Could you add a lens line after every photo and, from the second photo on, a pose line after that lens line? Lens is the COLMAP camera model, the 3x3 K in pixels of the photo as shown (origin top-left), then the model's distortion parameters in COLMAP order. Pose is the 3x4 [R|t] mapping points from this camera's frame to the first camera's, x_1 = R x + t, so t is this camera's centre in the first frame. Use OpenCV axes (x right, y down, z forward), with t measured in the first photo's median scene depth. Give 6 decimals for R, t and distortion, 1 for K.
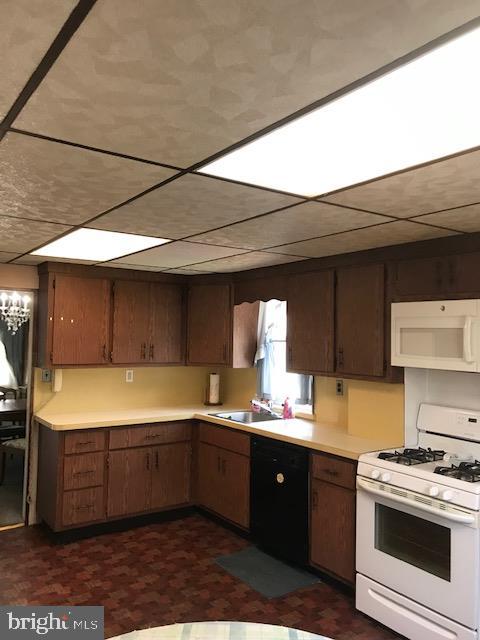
lens RADIAL K [[517.1, 0, 242.7], [0, 517.1, 320.2], [0, 0, 1]] dist [-0.008388, 0.001117]
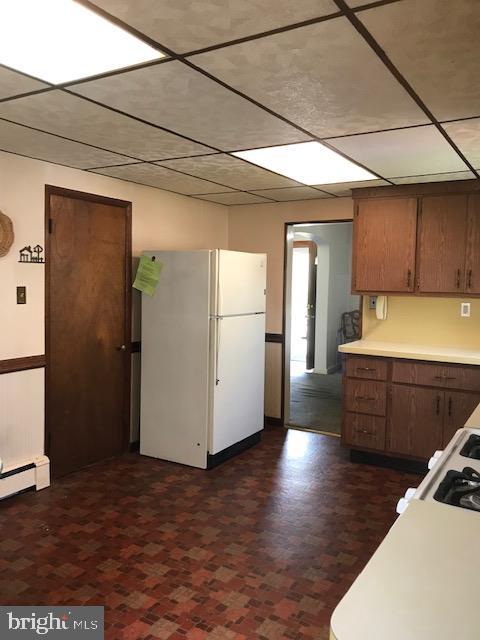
lens RADIAL K [[517.1, 0, 239.9], [0, 517.1, 320.6], [0, 0, 1]] dist [-0.008388, 0.001117]
pose [[0.402181, 0.068028, -0.913030, 0.482831], [0.017737, 0.996470, 0.082058, 0.058599], [0.915389, -0.049196, 0.399554, 0.379953]]
